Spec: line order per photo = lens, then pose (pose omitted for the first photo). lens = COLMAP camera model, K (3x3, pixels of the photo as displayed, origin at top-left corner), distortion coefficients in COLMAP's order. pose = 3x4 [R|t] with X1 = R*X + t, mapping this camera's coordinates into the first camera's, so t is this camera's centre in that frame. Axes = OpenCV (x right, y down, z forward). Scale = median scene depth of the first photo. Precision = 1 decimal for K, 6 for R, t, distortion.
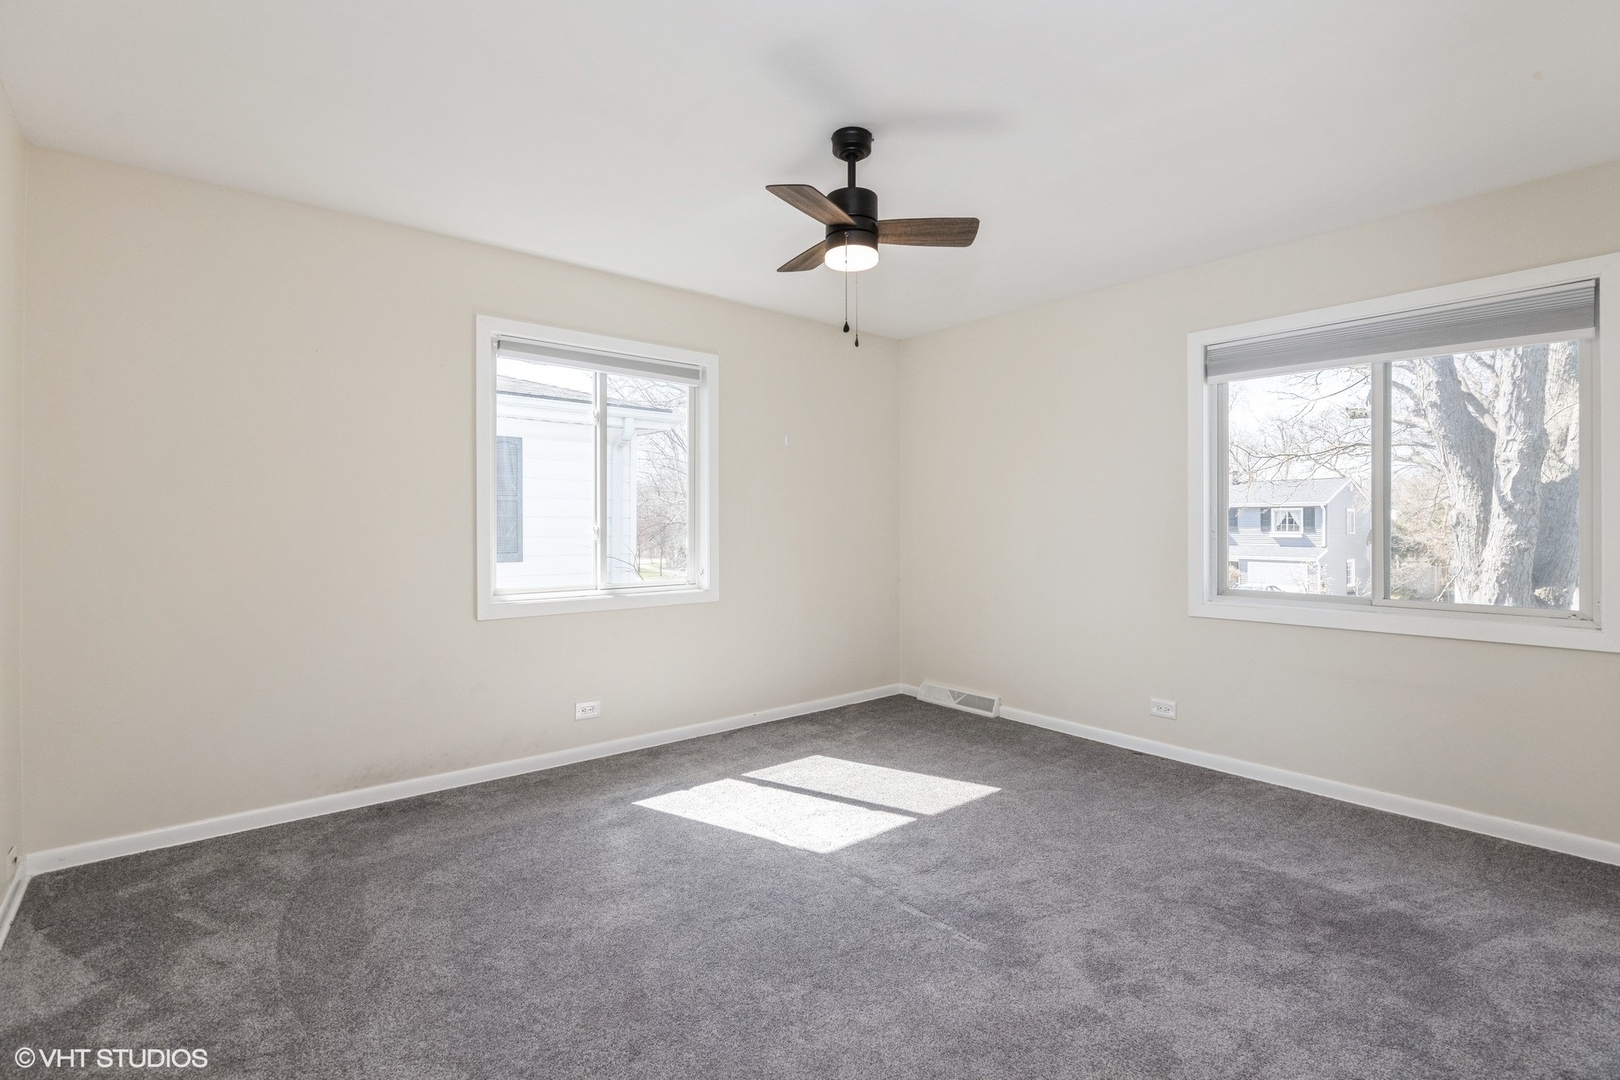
lens RADIAL K [[738.7, 0, 816.5], [0, 738.7, 529.9], [0, 0, 1]] dist [0.005733, -0.001097]
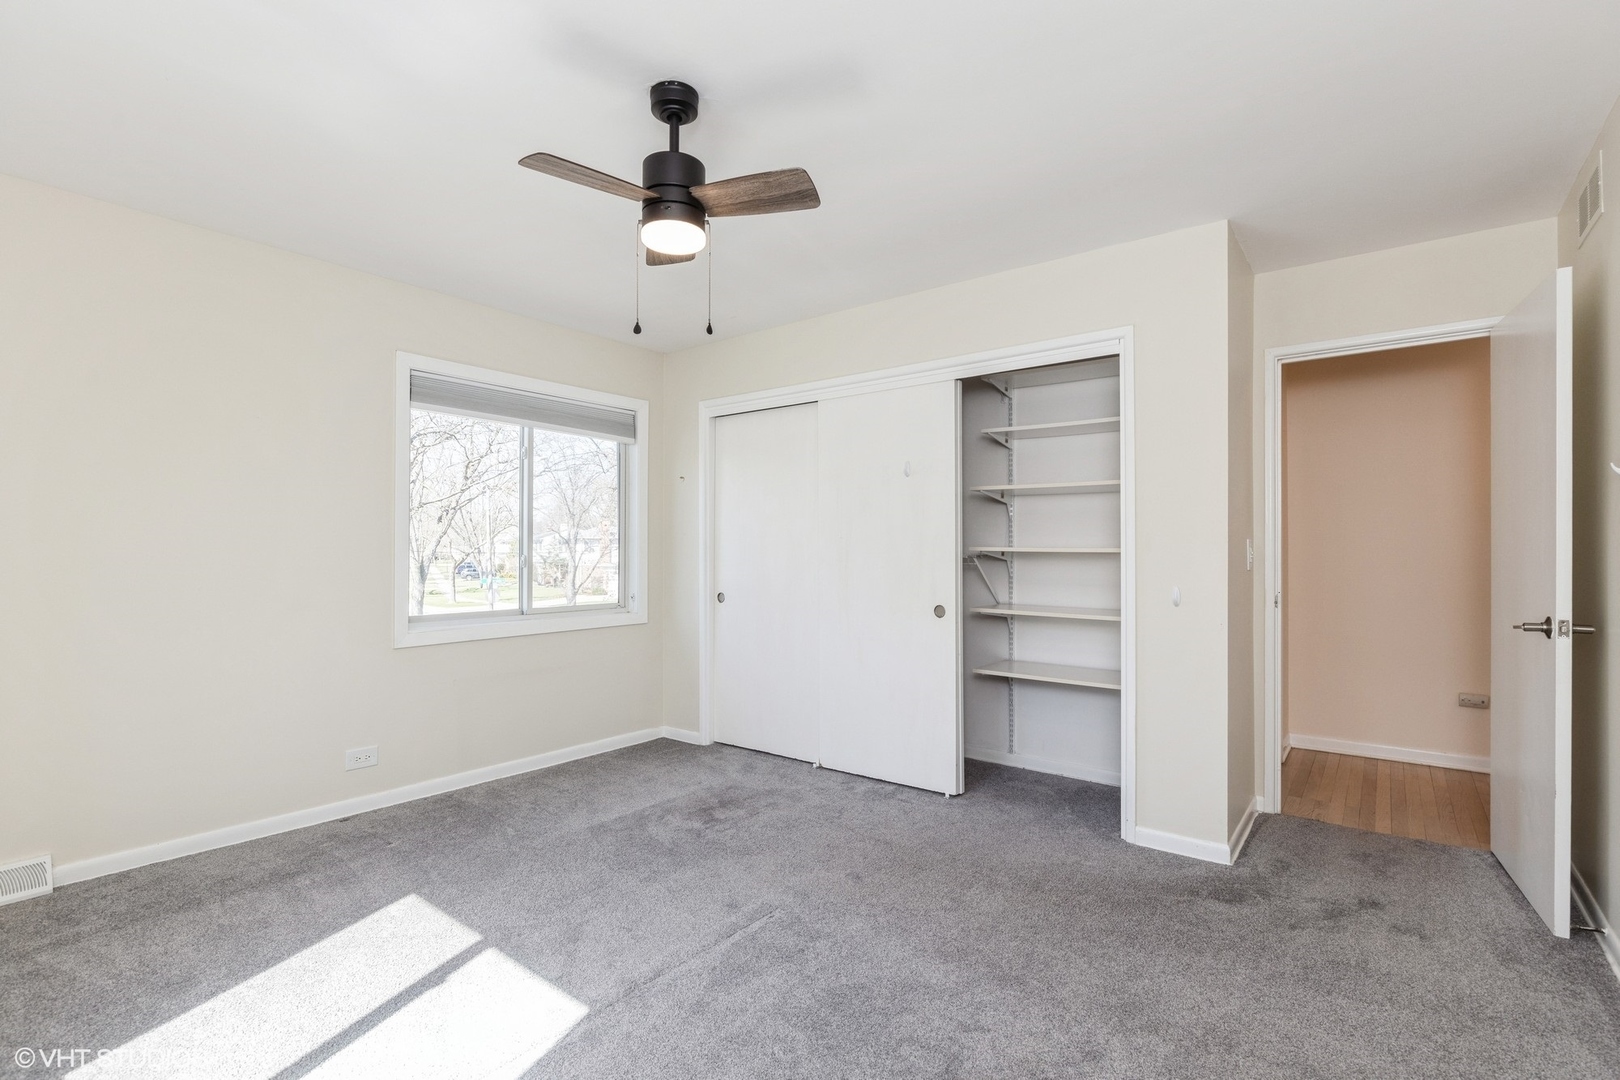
lens RADIAL K [[738.7, 0, 817.3], [0, 738.7, 549.2], [0, 0, 1]] dist [0.005733, -0.001097]
pose [[-0.196568, 0.002778, 0.980486, -0.593108], [0.003690, 0.999991, -0.002093, -0.006384], [-0.980483, 0.003207, -0.196576, 0.737743]]
